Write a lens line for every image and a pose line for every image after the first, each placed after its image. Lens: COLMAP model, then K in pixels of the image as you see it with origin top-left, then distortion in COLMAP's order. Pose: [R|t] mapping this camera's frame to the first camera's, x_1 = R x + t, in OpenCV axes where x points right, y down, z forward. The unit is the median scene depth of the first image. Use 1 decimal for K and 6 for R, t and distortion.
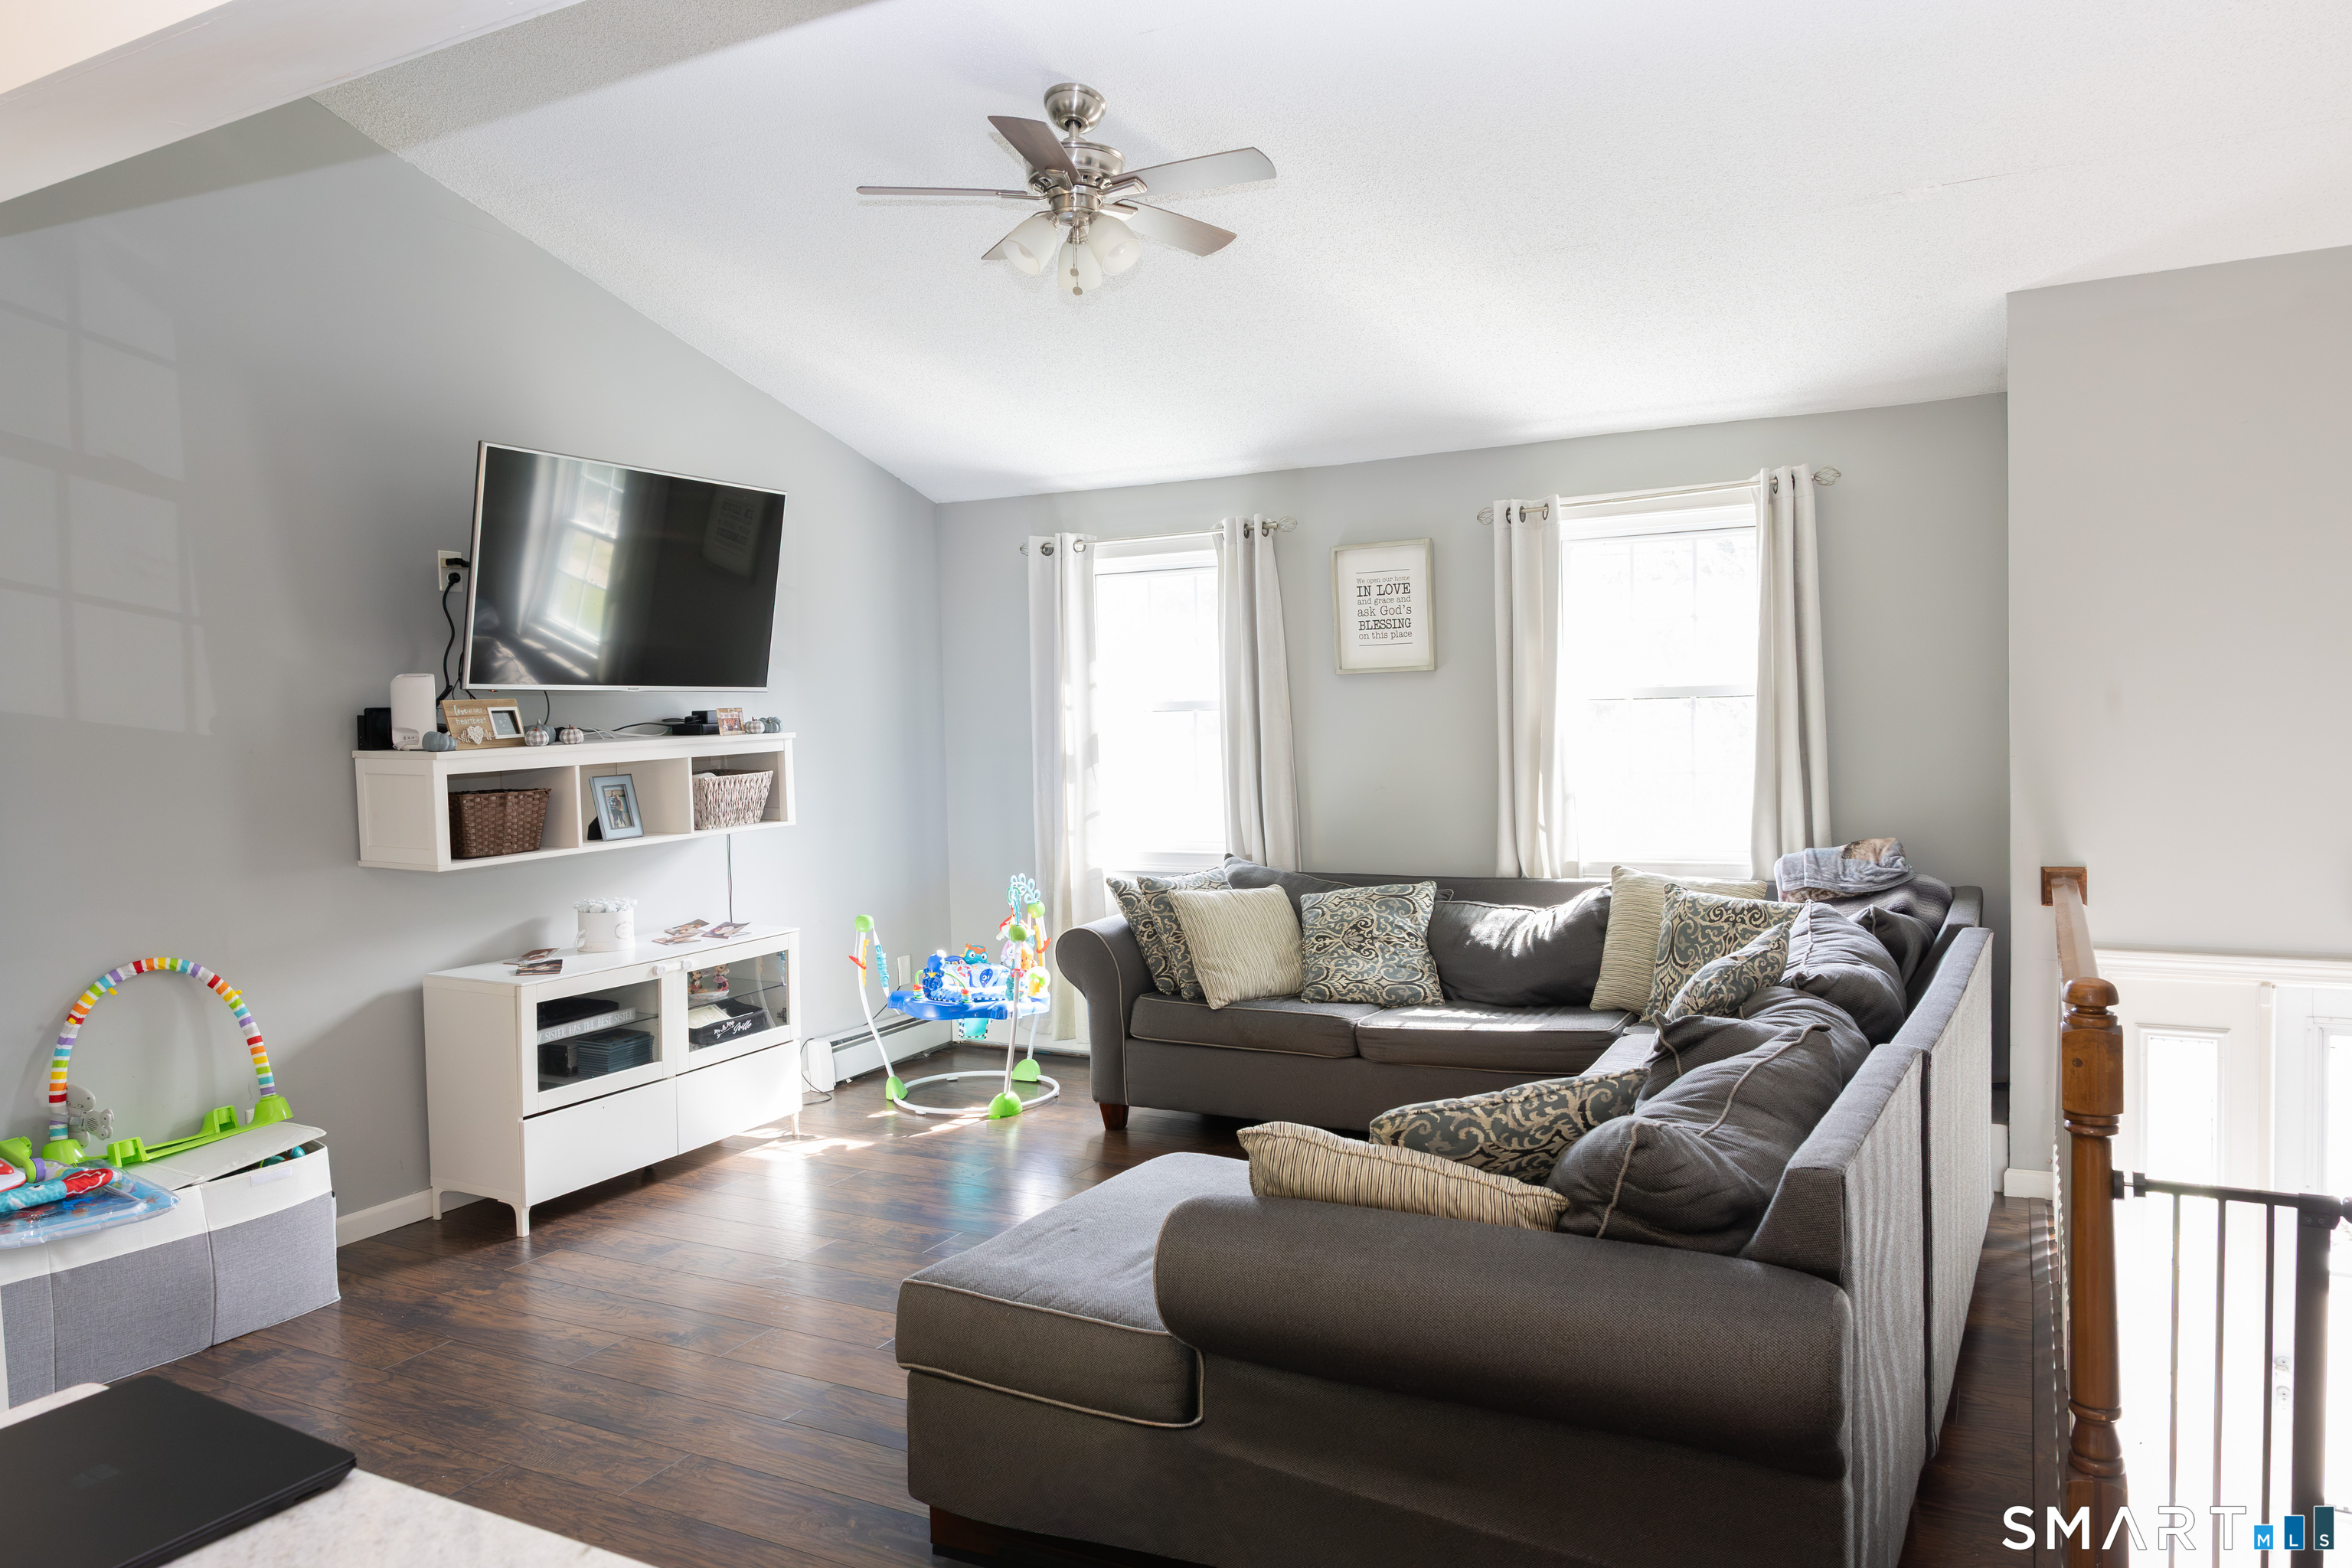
lens RADIAL K [[1644.9, 0, 1179.1], [0, 1644.9, 782.6], [0, 0, 1]] dist [0.036710, -0.020233]
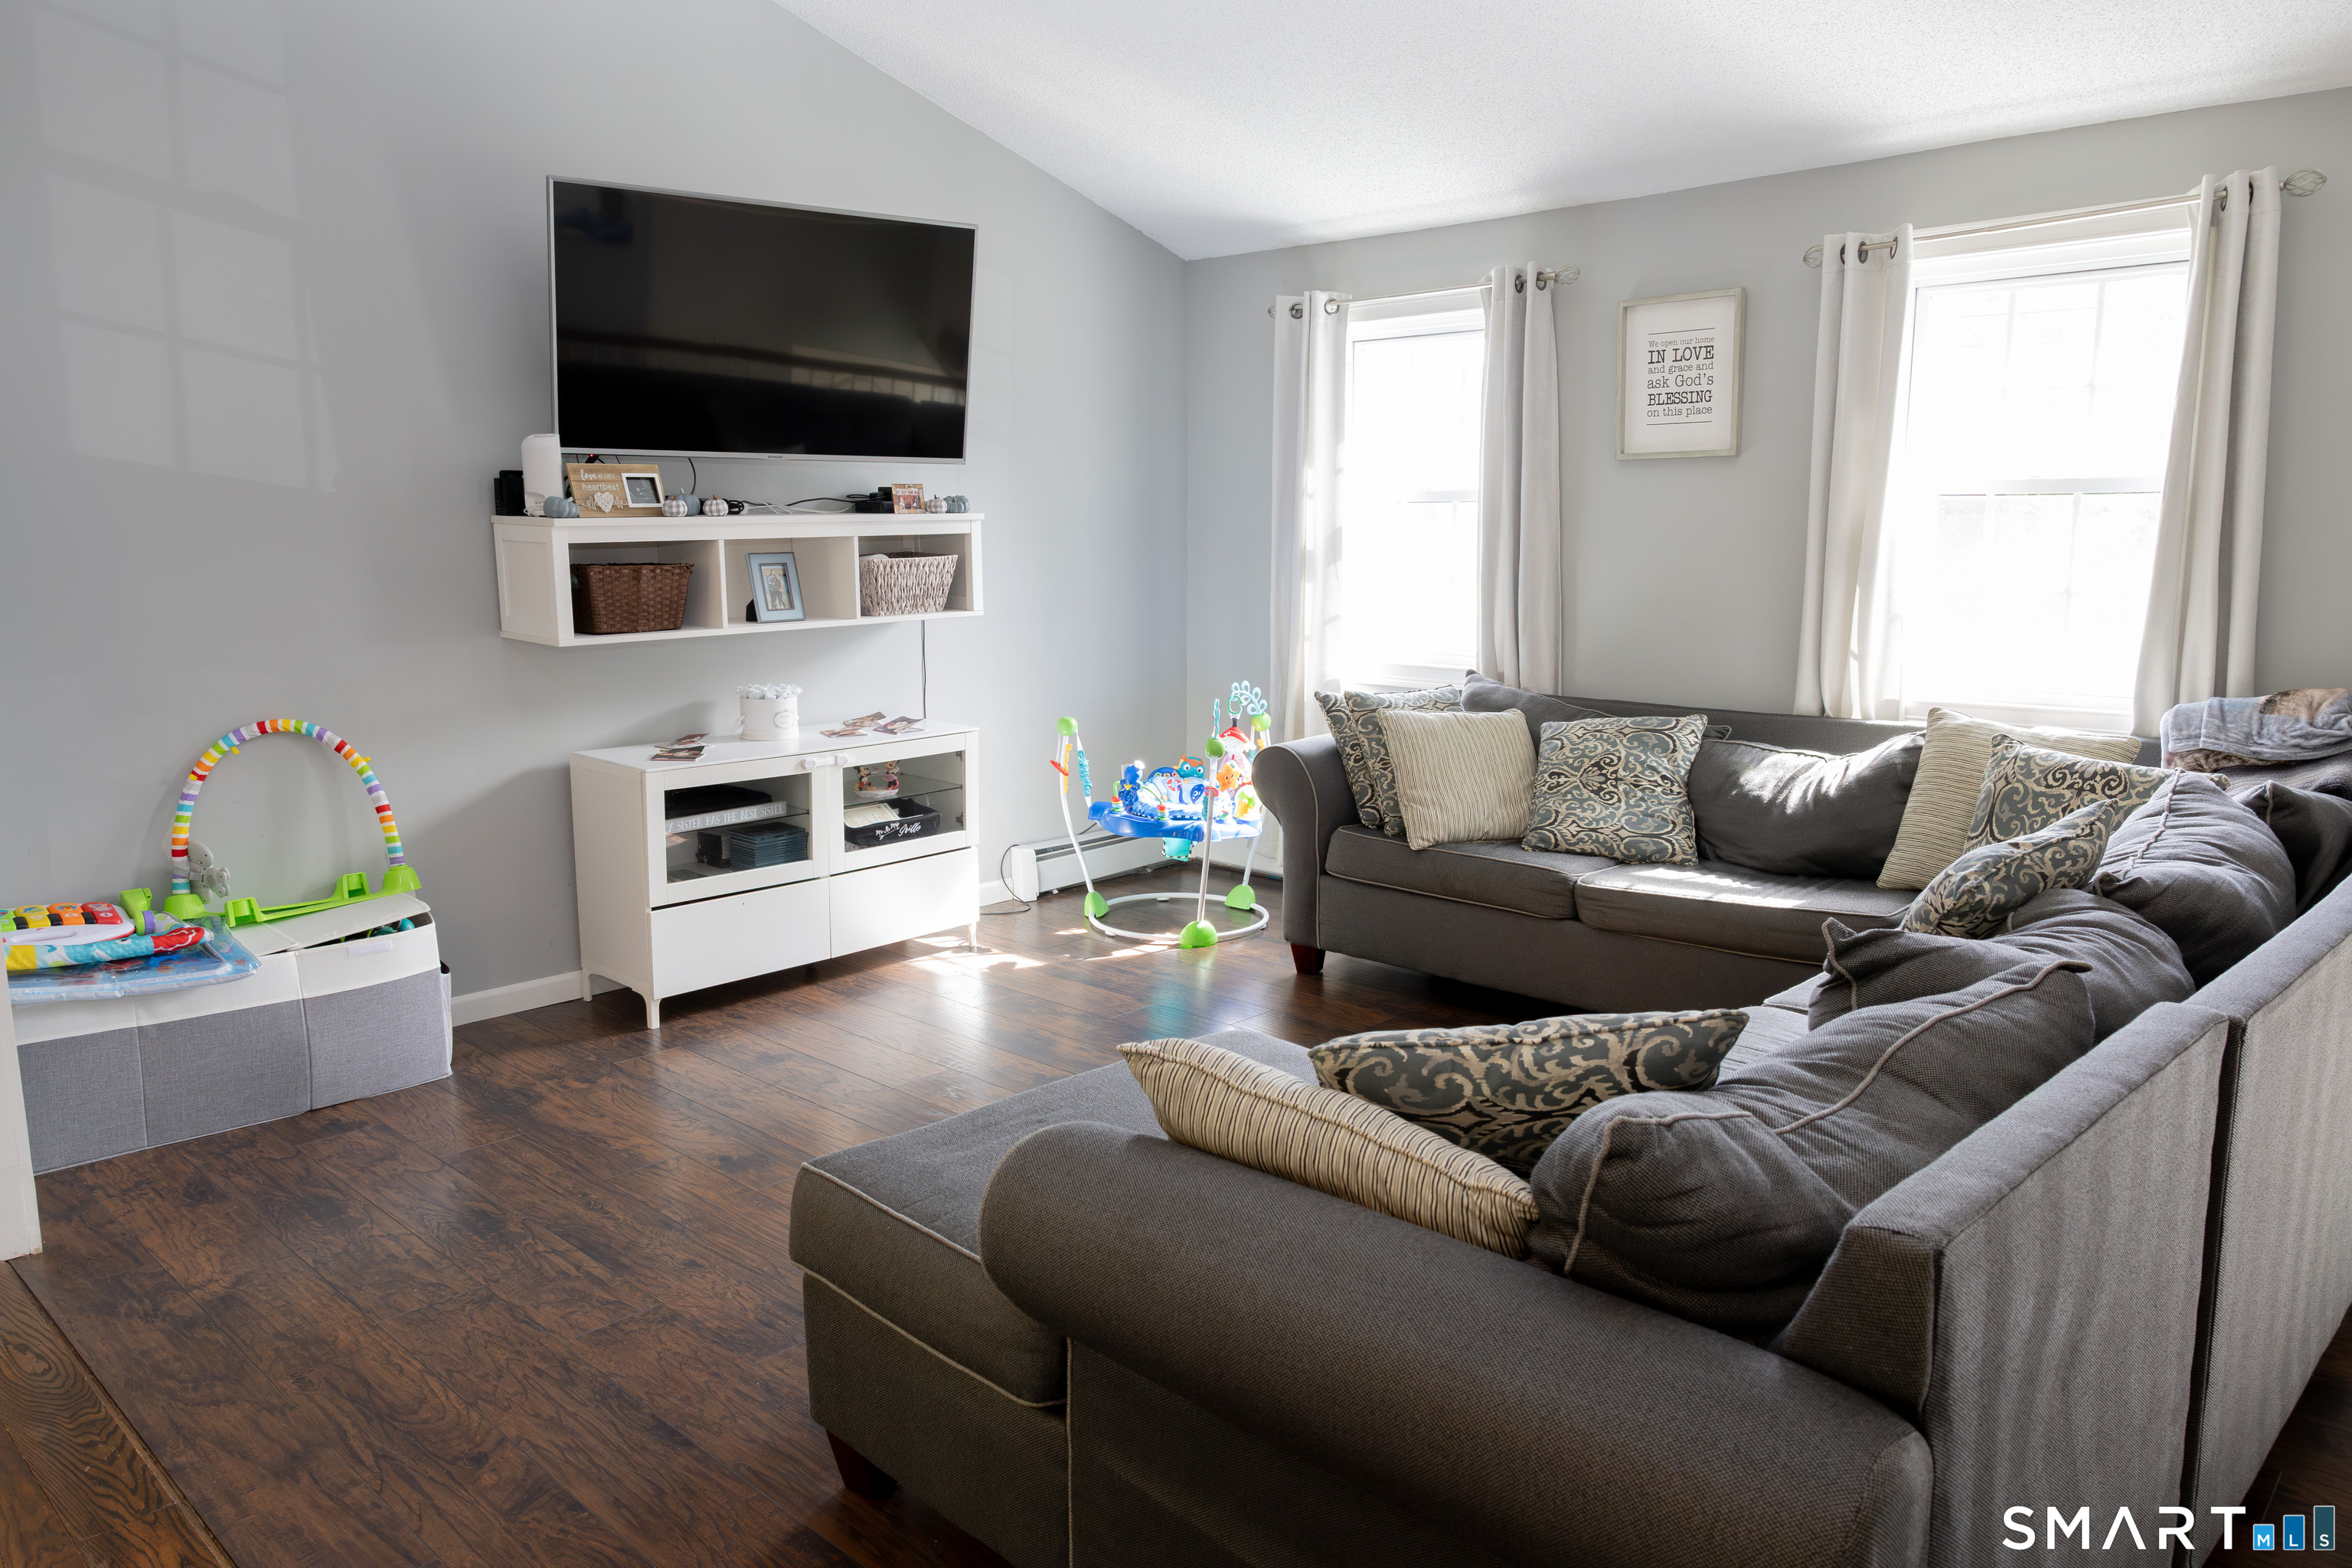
lens RADIAL K [[1644.9, 0, 1151.6], [0, 1644.9, 783.9], [0, 0, 1]] dist [0.036710, -0.020233]
pose [[0.966890, 0.066176, -0.246463, 0.102158], [-0.036656, 0.991792, 0.122497, 0.003263], [0.252547, -0.109406, 0.961379, 0.145665]]
